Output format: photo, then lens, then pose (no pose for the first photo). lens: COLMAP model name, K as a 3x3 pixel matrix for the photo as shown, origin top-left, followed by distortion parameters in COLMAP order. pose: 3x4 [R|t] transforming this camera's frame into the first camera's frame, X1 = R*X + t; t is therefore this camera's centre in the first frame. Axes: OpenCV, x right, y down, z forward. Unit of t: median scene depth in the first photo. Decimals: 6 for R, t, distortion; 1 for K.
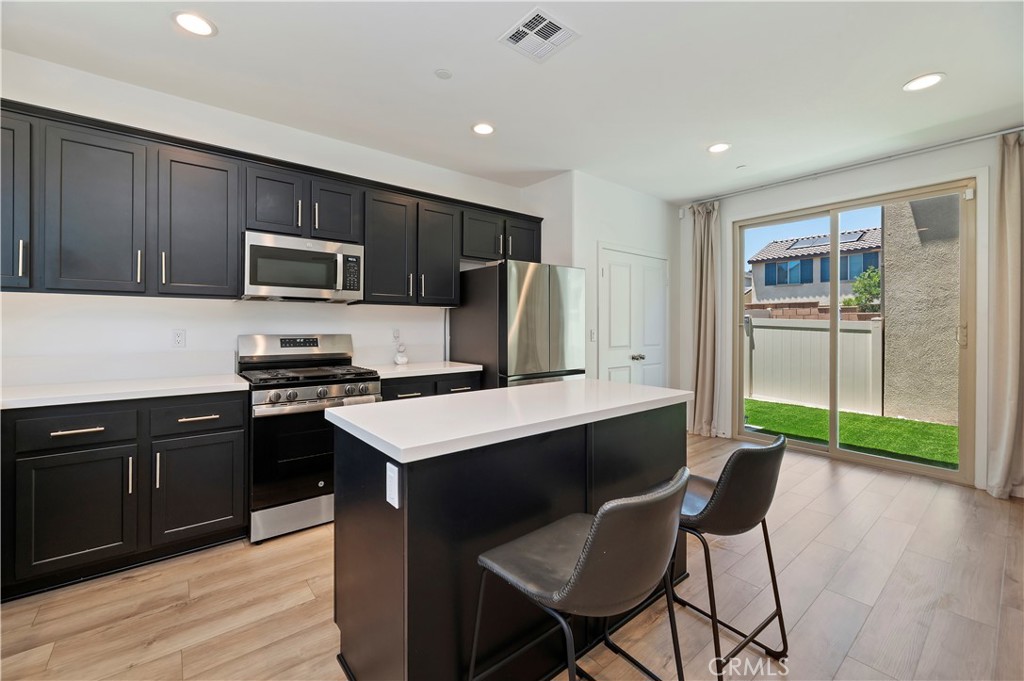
lens RADIAL K [[421.1, 0, 503.2], [0, 421.1, 325.8], [0, 0, 1]] dist [-0.001851, -0.000477]
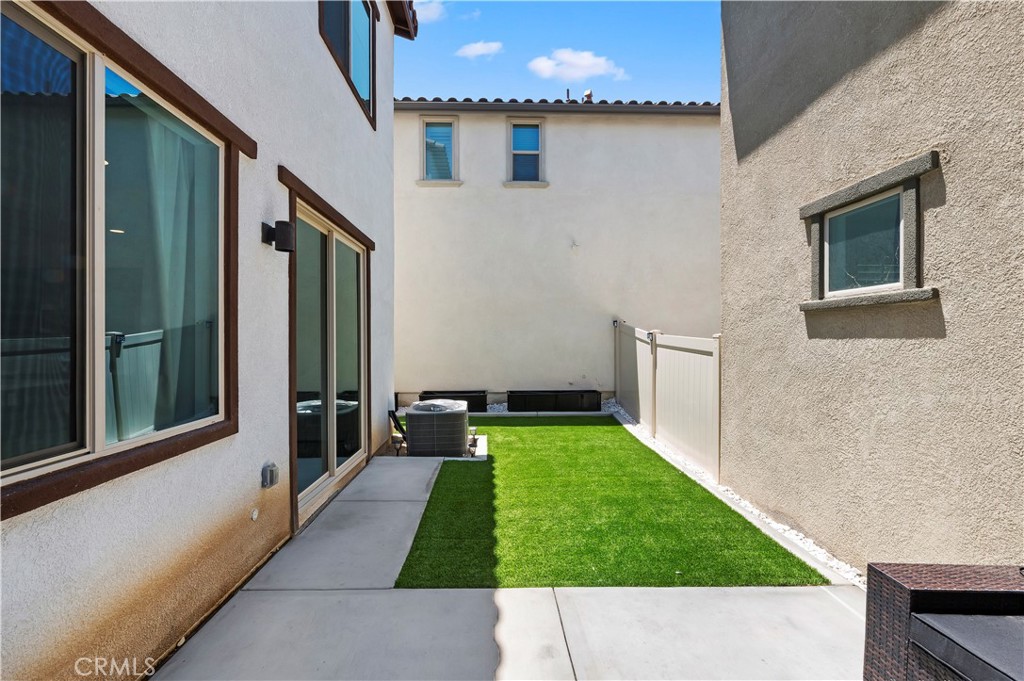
lens RADIAL K [[423.3, 0, 503.4], [0, 423.3, 339.9], [0, 0, 1]] dist [-0.001698, -0.000196]
pose [[0.797560, -0.001316, -0.603239, 1.744538], [0.001689, 0.999999, 0.000052, -0.016922], [0.603238, -0.001060, 0.797561, 0.459942]]
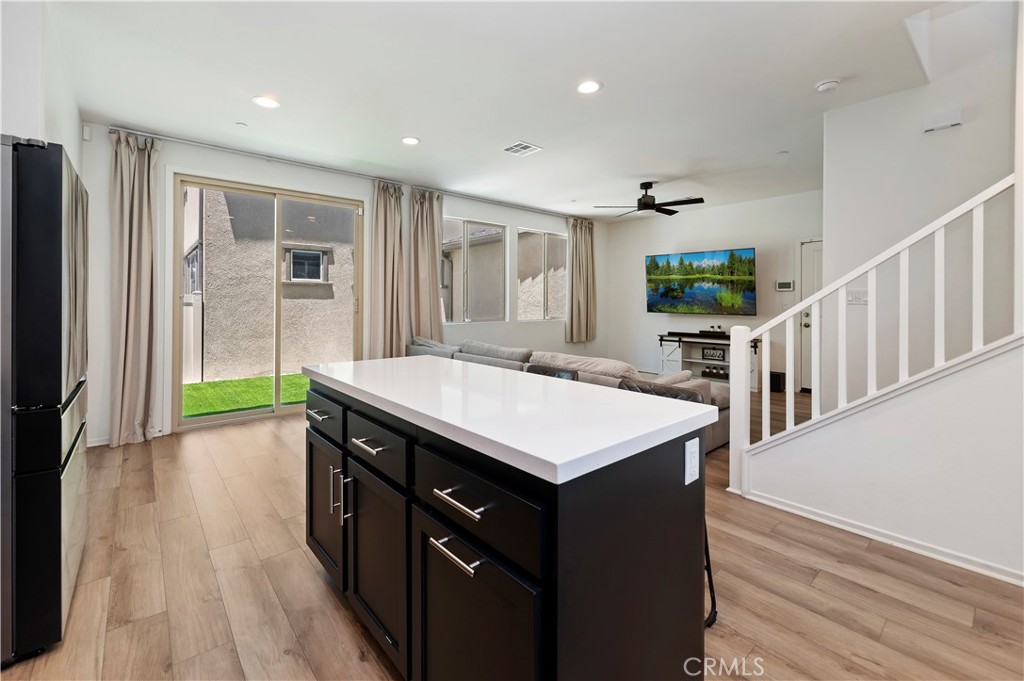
lens RADIAL K [[429.3, 0, 498.6], [0, 429.3, 302.6], [0, 0, 1]] dist [-0.001494, 0.000039]
pose [[-0.020511, -0.002808, 0.999786, -0.367655], [-0.003263, 0.999991, 0.002742, 0.007193], [-0.999784, -0.003206, -0.020520, 0.440180]]
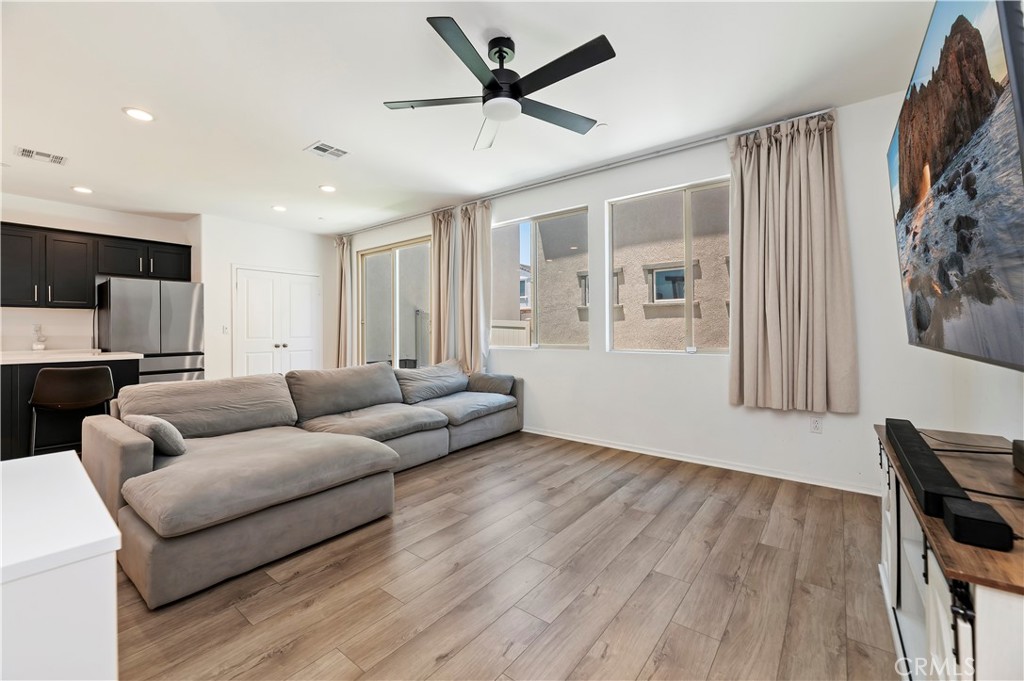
lens RADIAL K [[416.1, 0, 501.0], [0, 416.1, 326.1], [0, 0, 1]] dist [-0.001019, 0.000117]
pose [[0.974772, -0.005162, 0.223145, 0.830057], [0.007629, 0.999919, -0.010198, 0.033998], [-0.223074, 0.011643, 0.974732, -0.597635]]
